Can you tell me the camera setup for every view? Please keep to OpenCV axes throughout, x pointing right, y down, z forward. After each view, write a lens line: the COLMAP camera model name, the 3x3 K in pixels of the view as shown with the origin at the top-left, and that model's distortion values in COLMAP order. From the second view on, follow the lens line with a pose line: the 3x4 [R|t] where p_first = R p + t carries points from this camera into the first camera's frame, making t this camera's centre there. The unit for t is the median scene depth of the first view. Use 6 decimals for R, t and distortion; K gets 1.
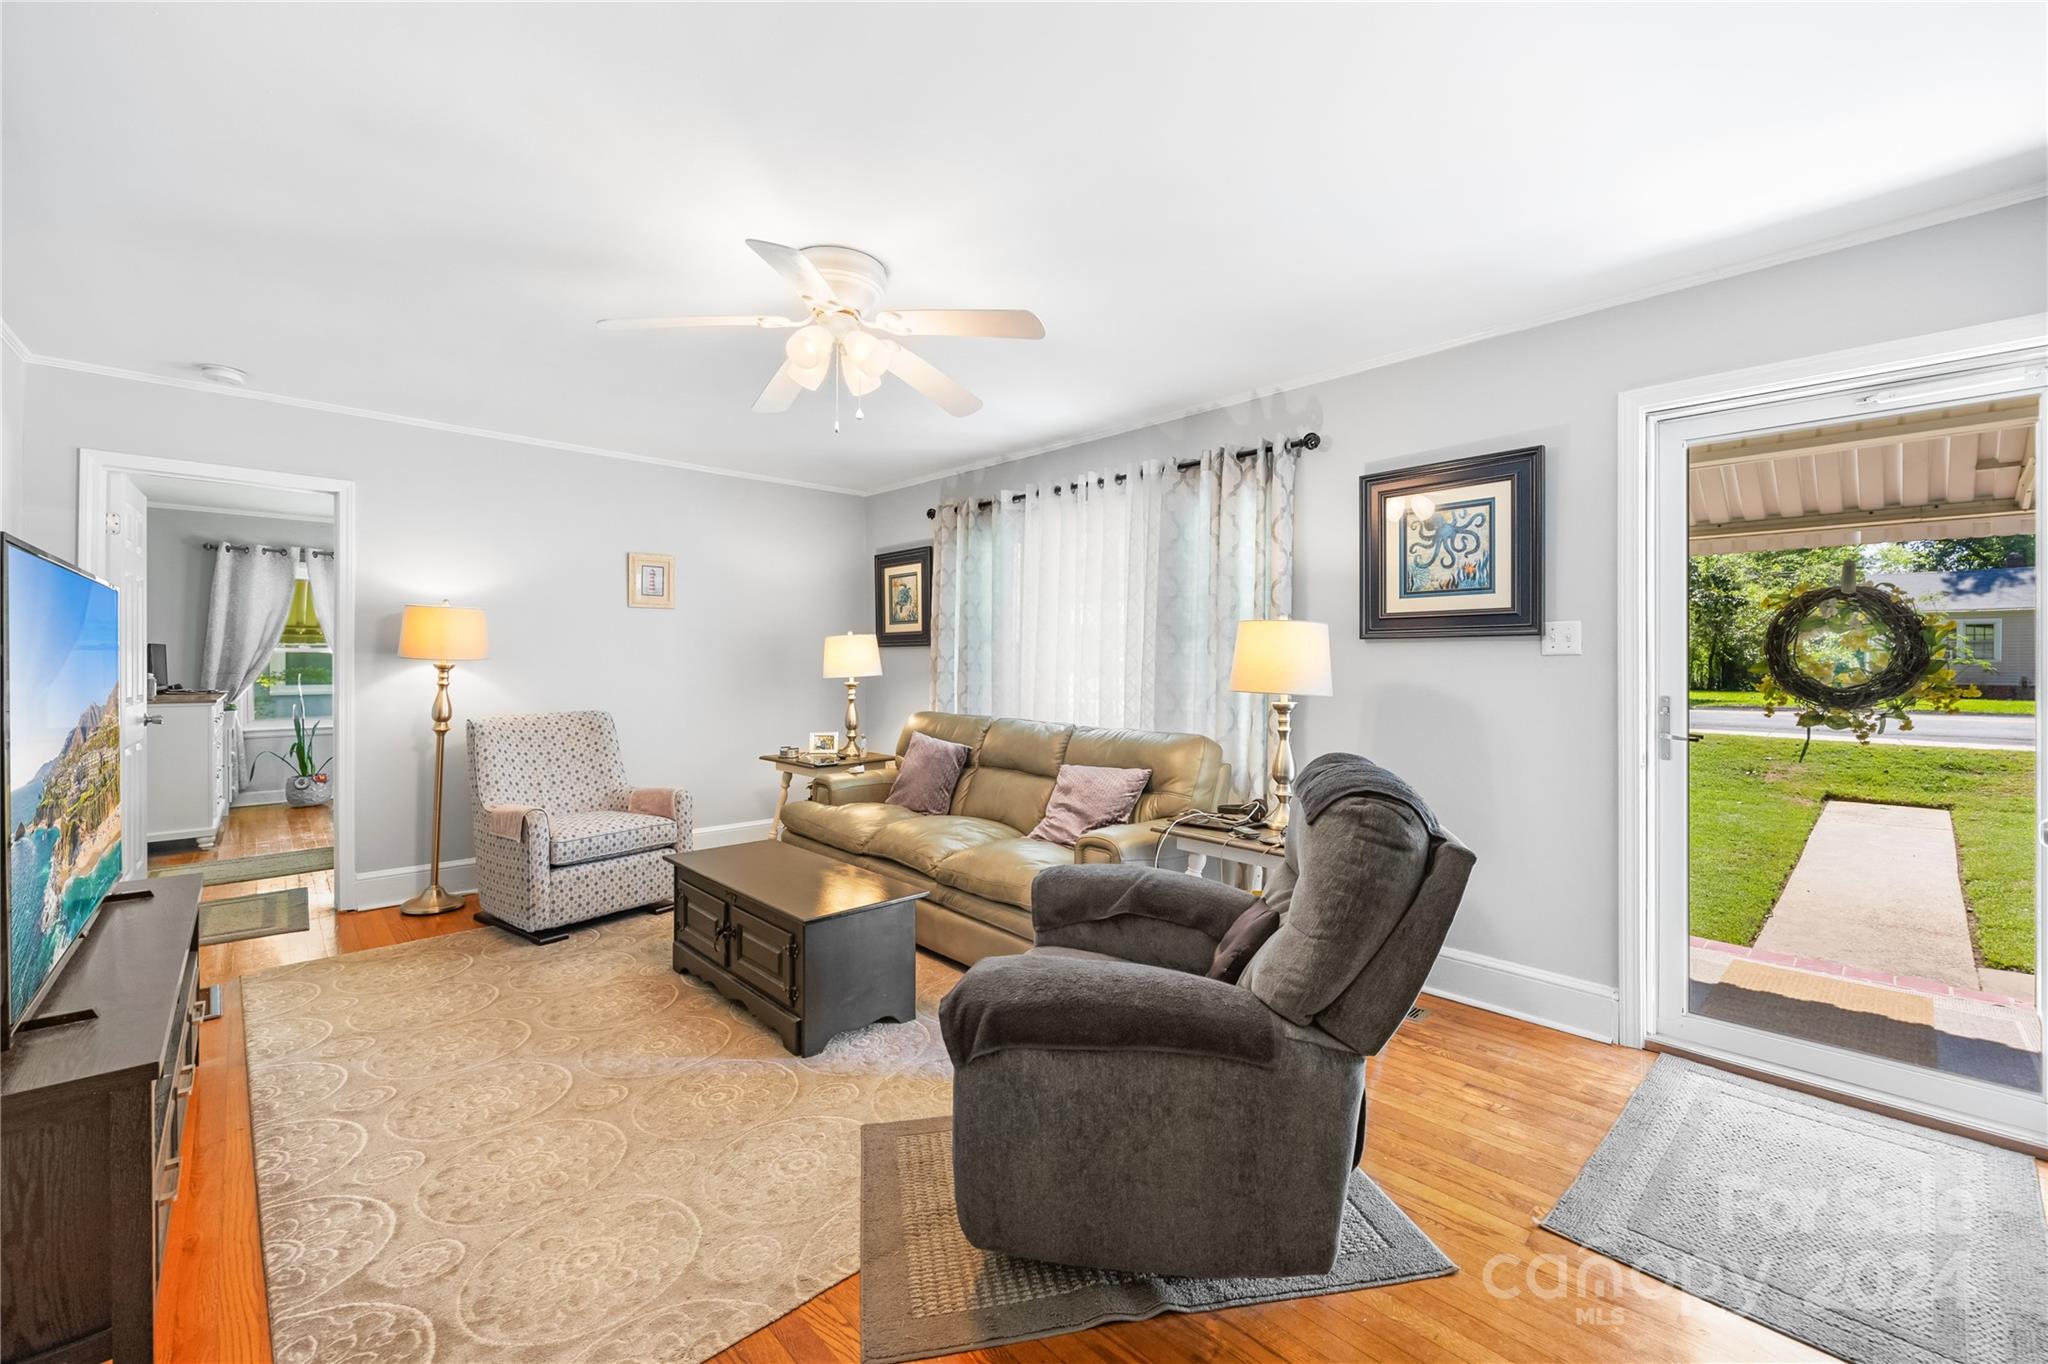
lens RADIAL K [[830.8, 0, 1024.4], [0, 830.8, 664.0], [0, 0, 1]] dist [-0.002018, 0.000419]
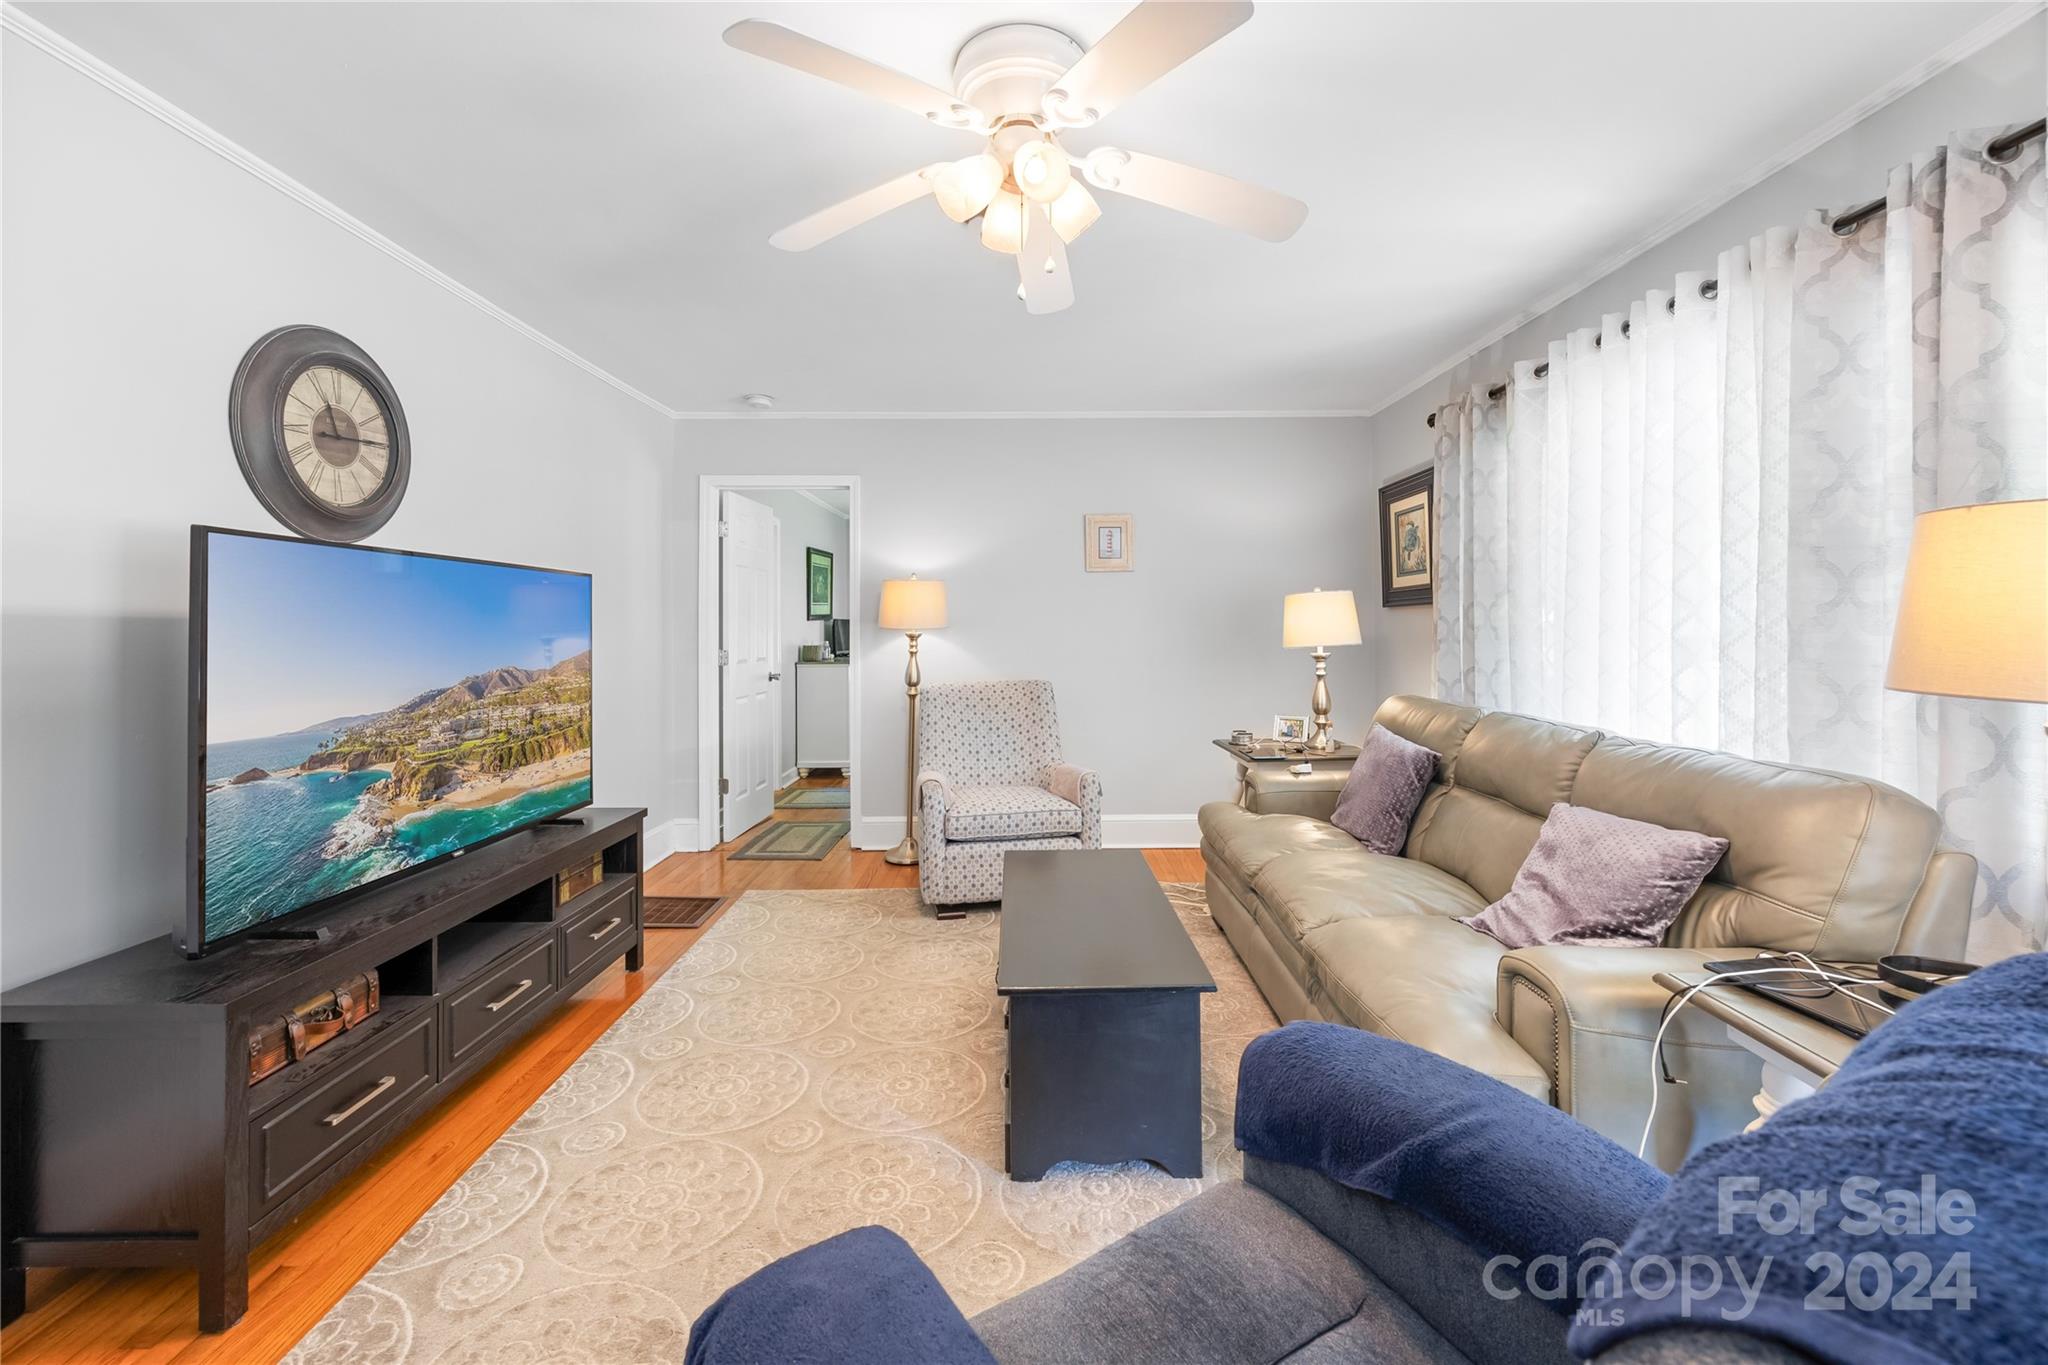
lens RADIAL K [[843.7, 0, 1032.4], [0, 843.7, 613.0], [0, 0, 1]] dist [-0.002067, -0.000103]
pose [[0.737631, -0.022001, -0.674846, 0.163691], [0.007803, 0.999680, -0.024062, 0.001670], [0.675159, 0.012483, 0.737566, 0.307174]]
